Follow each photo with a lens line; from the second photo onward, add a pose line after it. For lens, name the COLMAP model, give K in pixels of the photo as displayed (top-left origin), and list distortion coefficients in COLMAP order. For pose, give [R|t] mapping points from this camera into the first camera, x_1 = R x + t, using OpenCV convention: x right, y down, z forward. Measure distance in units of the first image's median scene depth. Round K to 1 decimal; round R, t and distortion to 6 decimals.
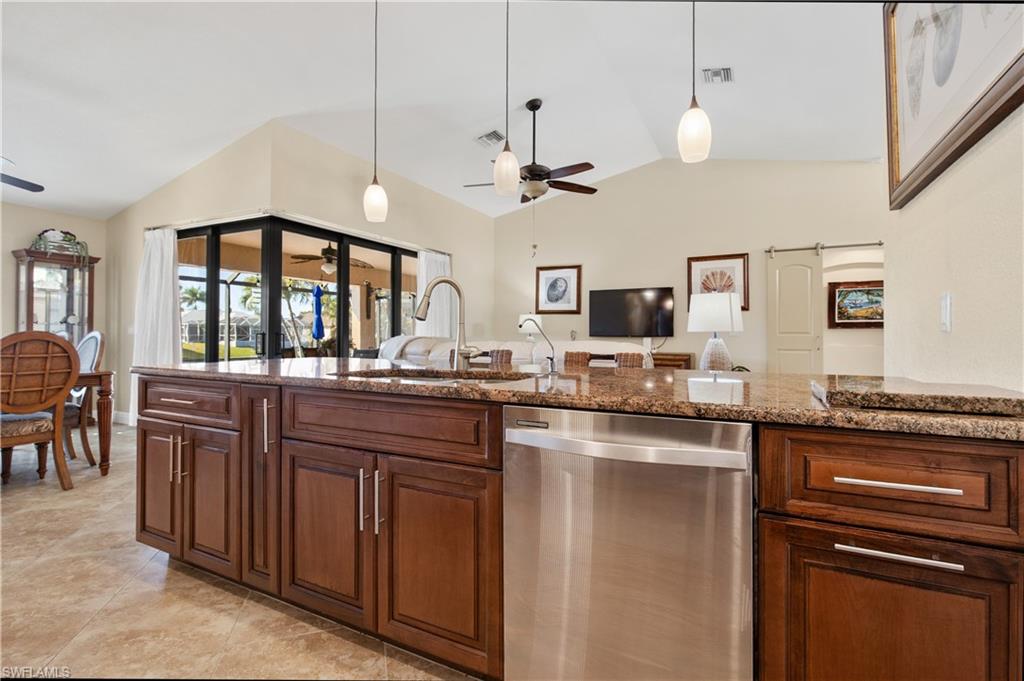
lens RADIAL K [[467.0, 0, 521.5], [0, 467.0, 332.6], [0, 0, 1]] dist [0.005012, -0.000099]
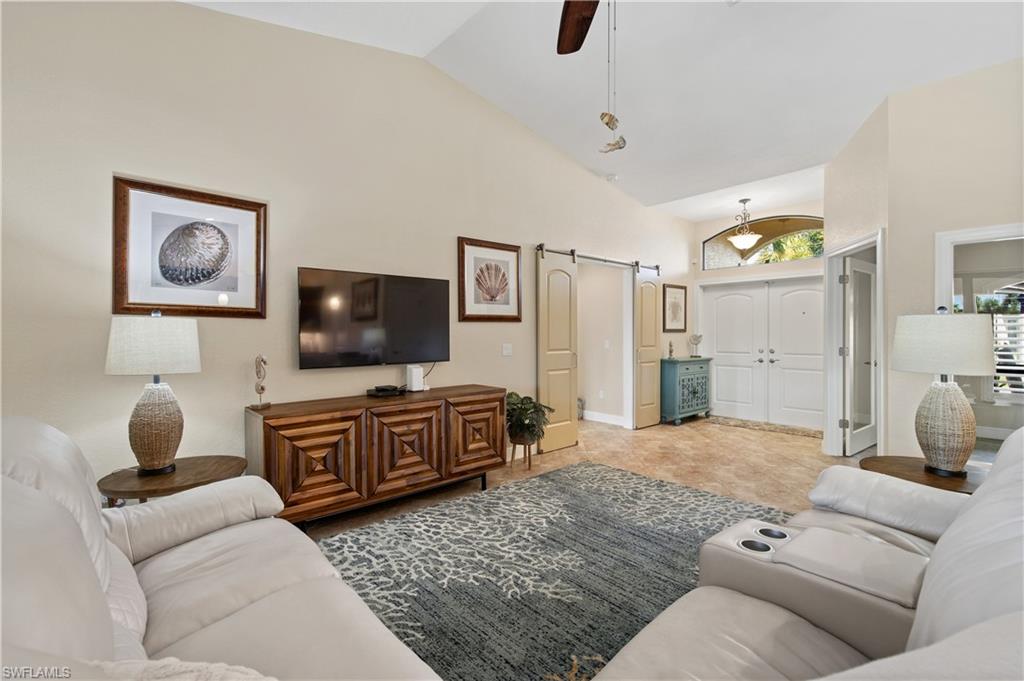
lens RADIAL K [[467.0, 0, 519.8], [0, 467.0, 333.4], [0, 0, 1]] dist [0.005012, -0.000099]
pose [[0.348437, -0.004336, 0.937322, -0.227950], [0.002584, 0.999990, 0.003665, -0.031023], [-0.937329, 0.001144, 0.348444, 0.732200]]
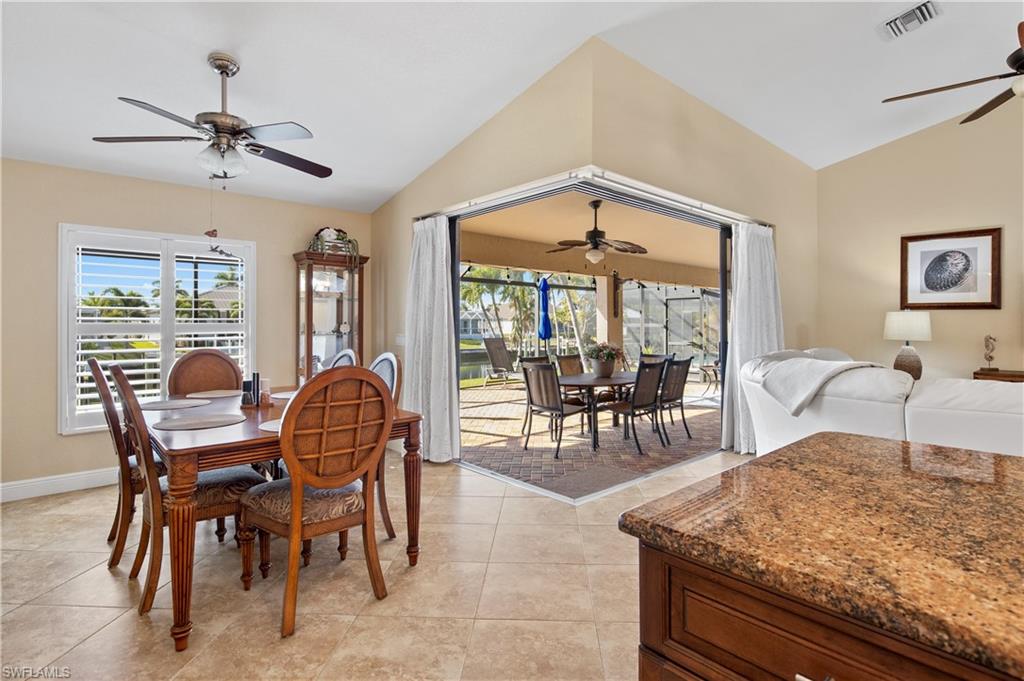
lens RADIAL K [[500.6, 0, 521.4], [0, 500.6, 324.6], [0, 0, 1]] dist [-0.009822, 0.004109]
pose [[0.933042, -0.006093, -0.359716, -0.257550], [0.006766, 0.999977, 0.000612, -0.027619], [0.359704, -0.003005, 0.933062, 0.201207]]
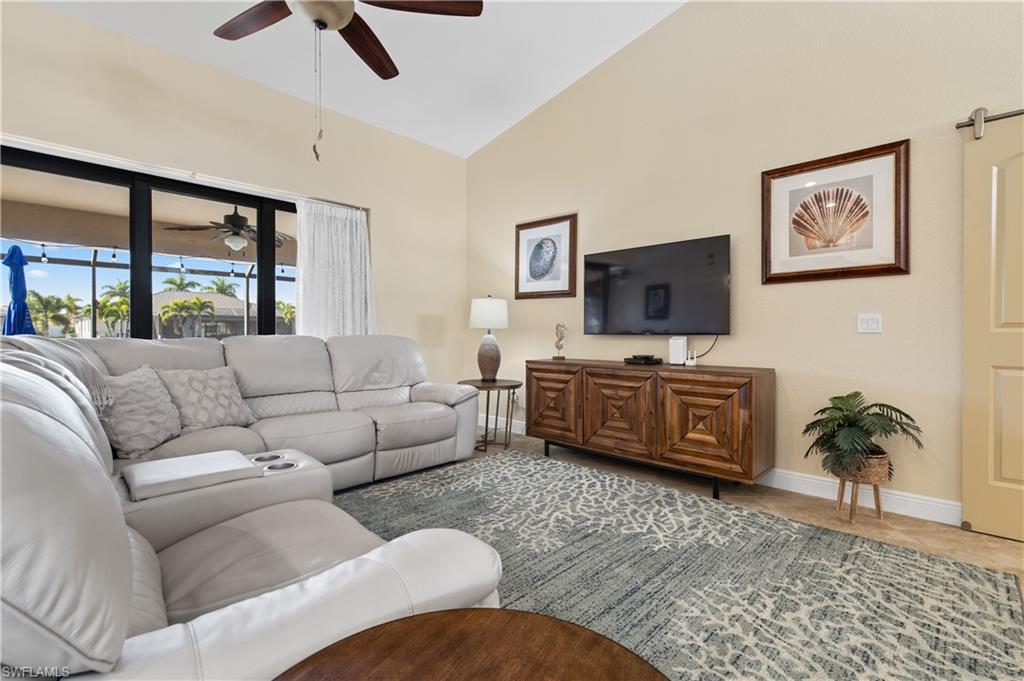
lens RADIAL K [[467.0, 0, 515.5], [0, 467.0, 335.5], [0, 0, 1]] dist [0.005012, -0.000099]
pose [[0.953402, 0.002351, -0.301693, 0.270996], [-0.000152, 0.999973, 0.007312, 0.006054], [0.301702, -0.006926, 0.953377, 0.479905]]
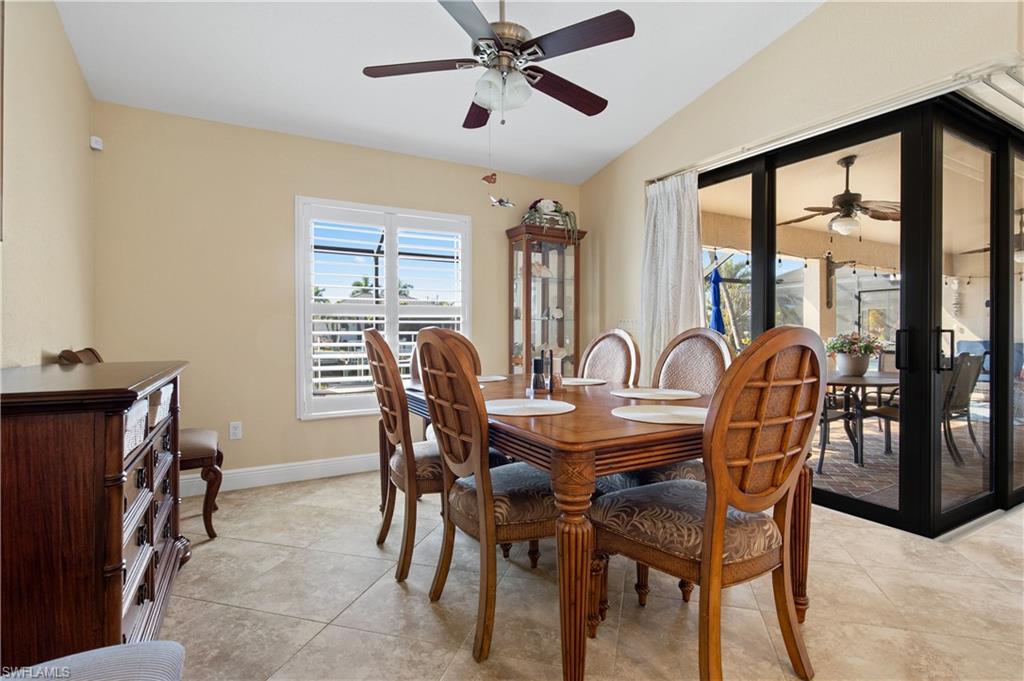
lens RADIAL K [[500.6, 0, 522.2], [0, 500.6, 330.9], [0, 0, 1]] dist [-0.009822, 0.004109]
pose [[0.835171, -0.002587, -0.549984, -0.461098], [0.004925, 0.999984, 0.002775, -0.000210], [0.549968, -0.005026, 0.835170, 0.225437]]
